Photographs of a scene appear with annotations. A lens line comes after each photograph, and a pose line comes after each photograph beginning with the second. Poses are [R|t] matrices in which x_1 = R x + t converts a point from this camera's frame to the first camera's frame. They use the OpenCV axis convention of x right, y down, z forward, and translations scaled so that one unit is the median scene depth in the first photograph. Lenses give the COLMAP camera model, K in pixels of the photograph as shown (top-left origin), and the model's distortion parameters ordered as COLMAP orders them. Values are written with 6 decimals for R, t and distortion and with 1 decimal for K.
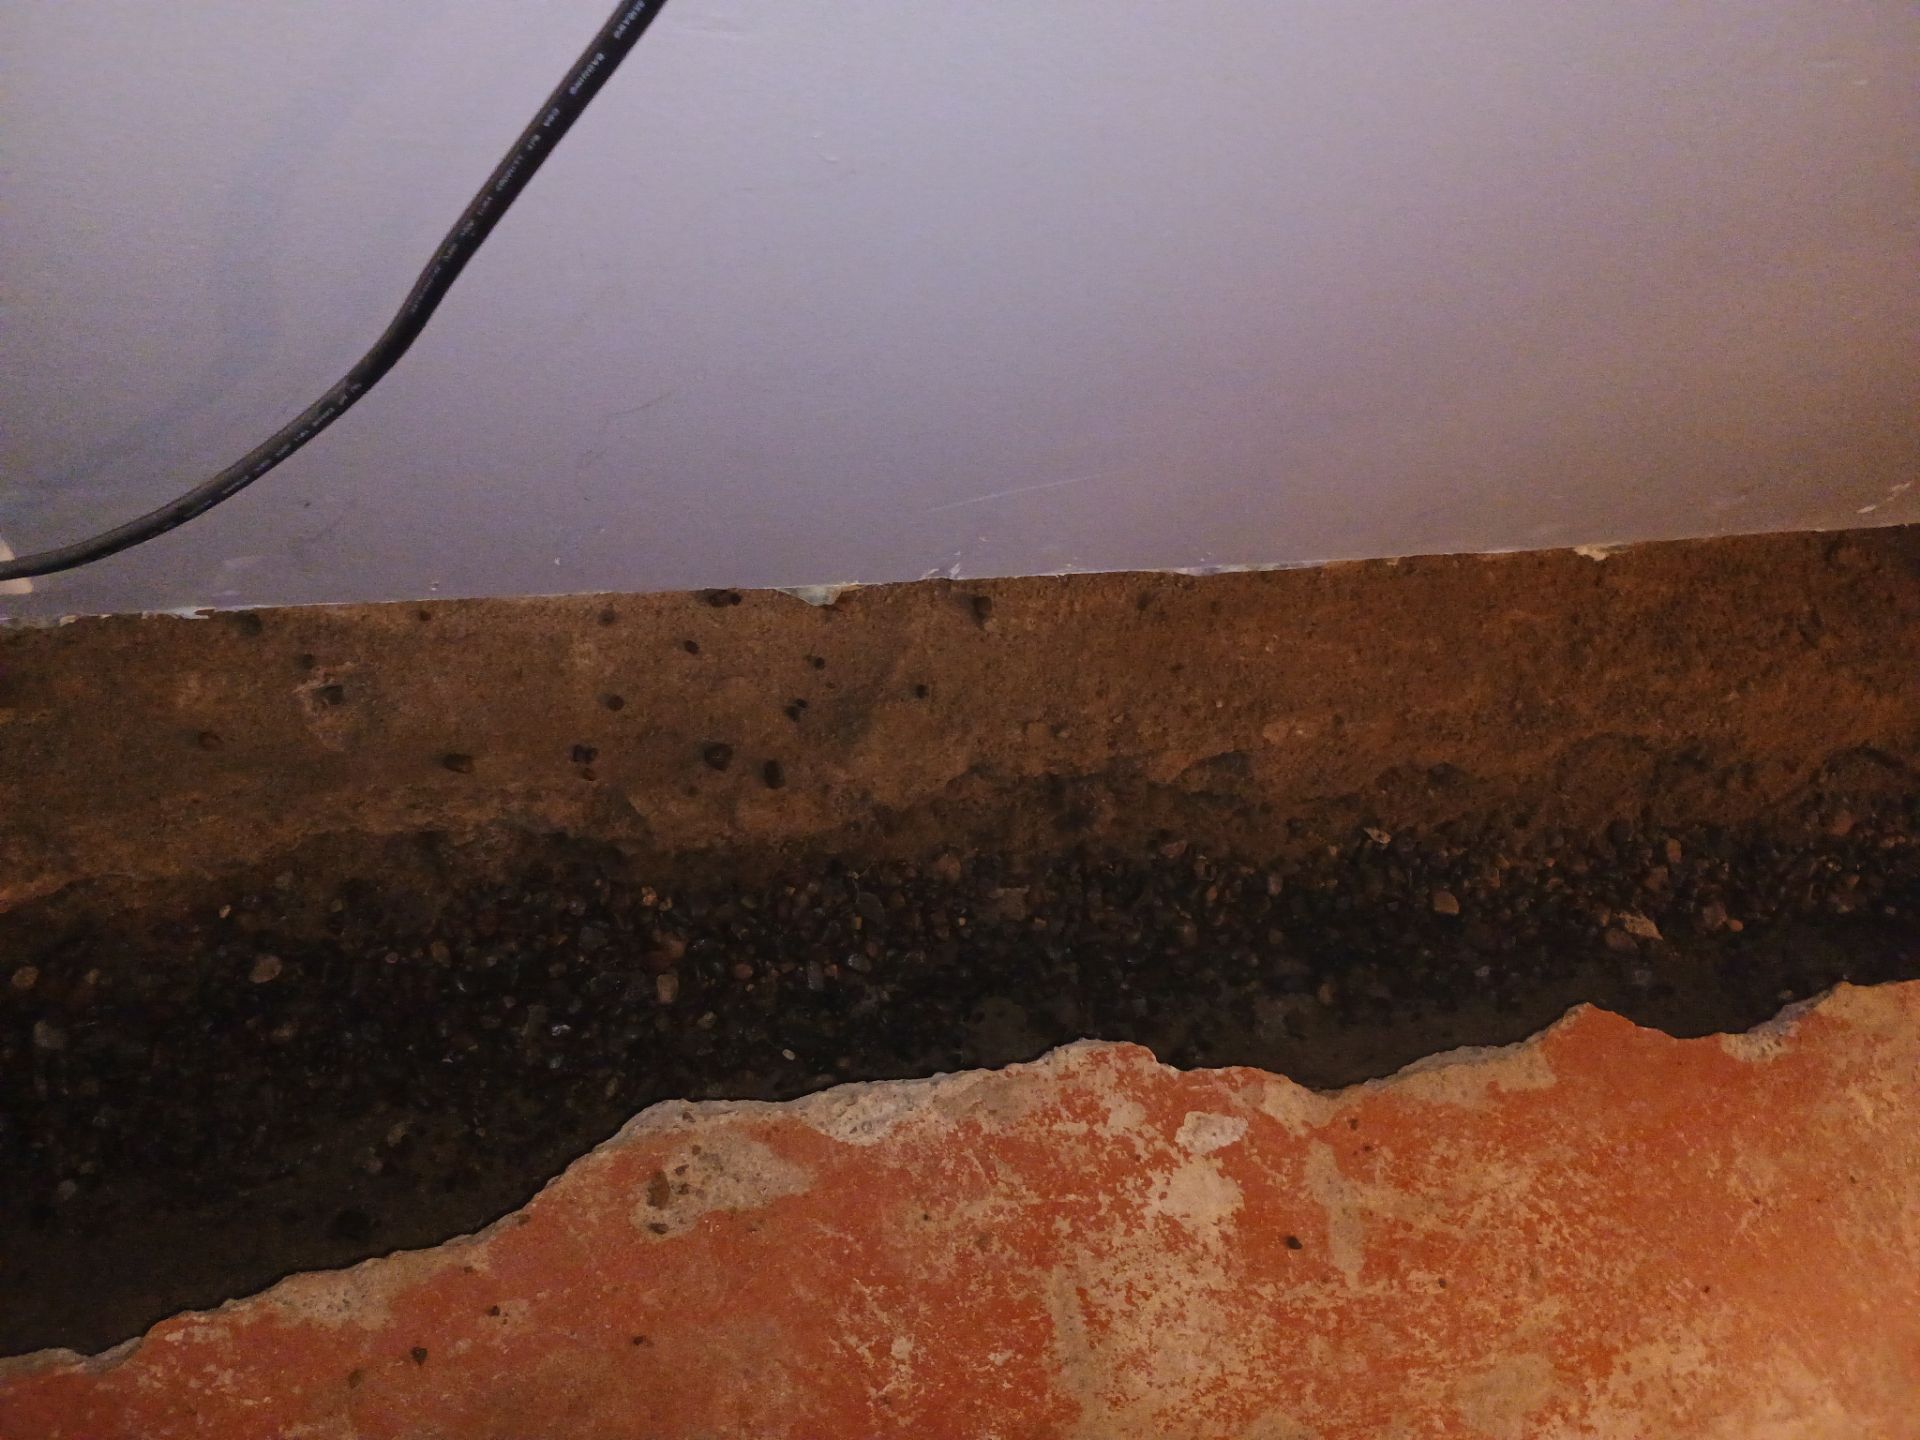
lens RADIAL K [[1647.9, 0, 953.8], [0, 1647.9, 712.2], [0, 0, 1]] dist [0.061999, -0.079969]
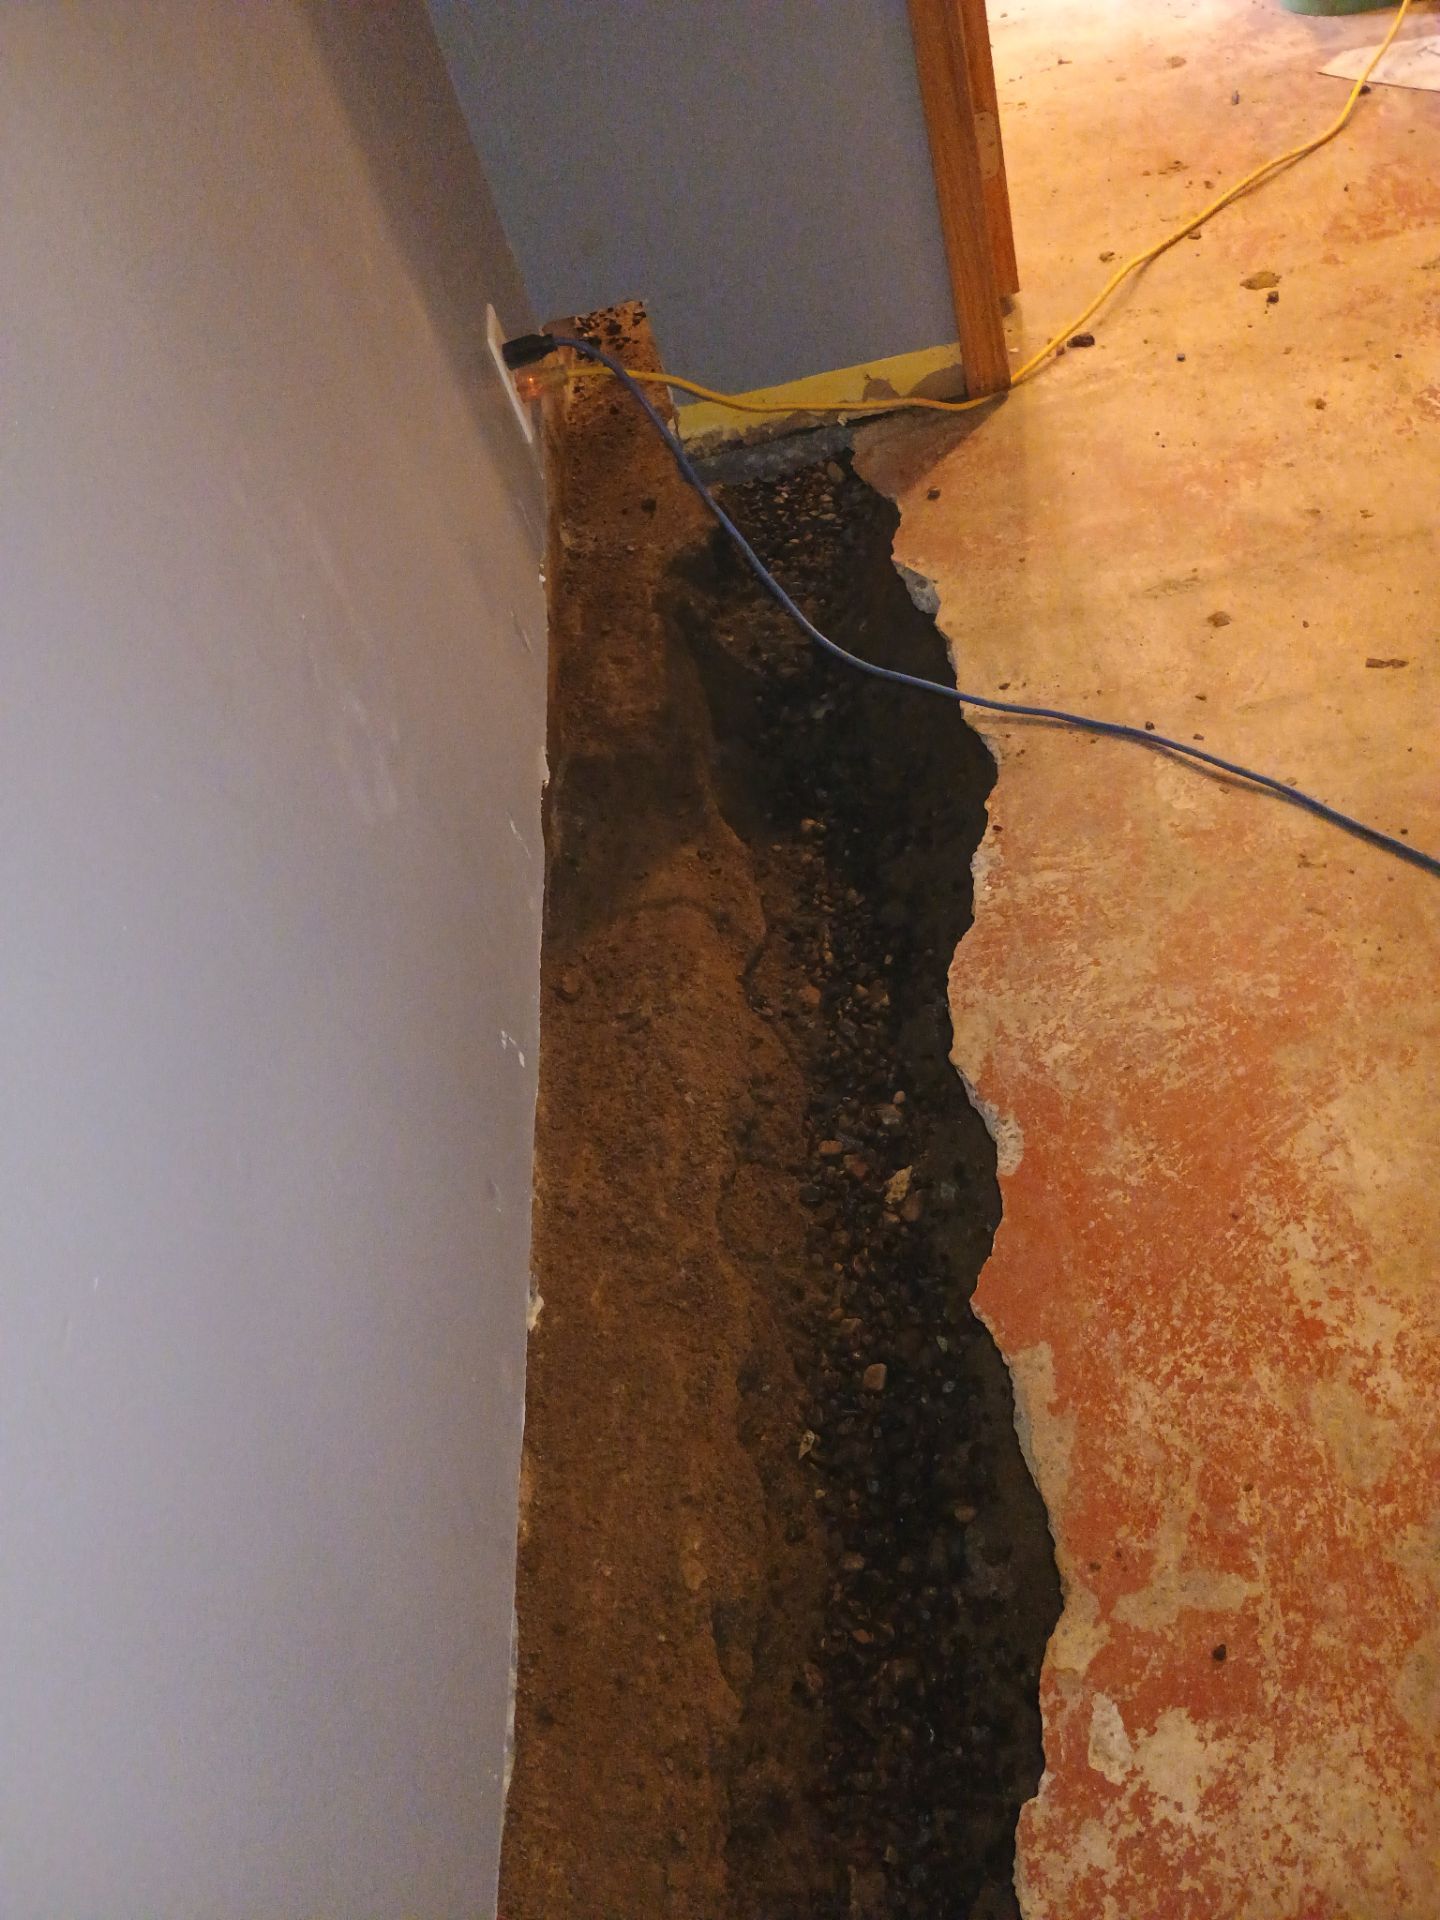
lens RADIAL K [[1647.9, 0, 729.2], [0, 1647.9, 964.7], [0, 0, 1]] dist [0.061999, -0.079969]
pose [[0.053242, -0.919868, 0.388598, 0.171866], [0.998052, 0.061689, 0.009284, 0.001601], [-0.032512, 0.387347, 0.921361, -0.035798]]
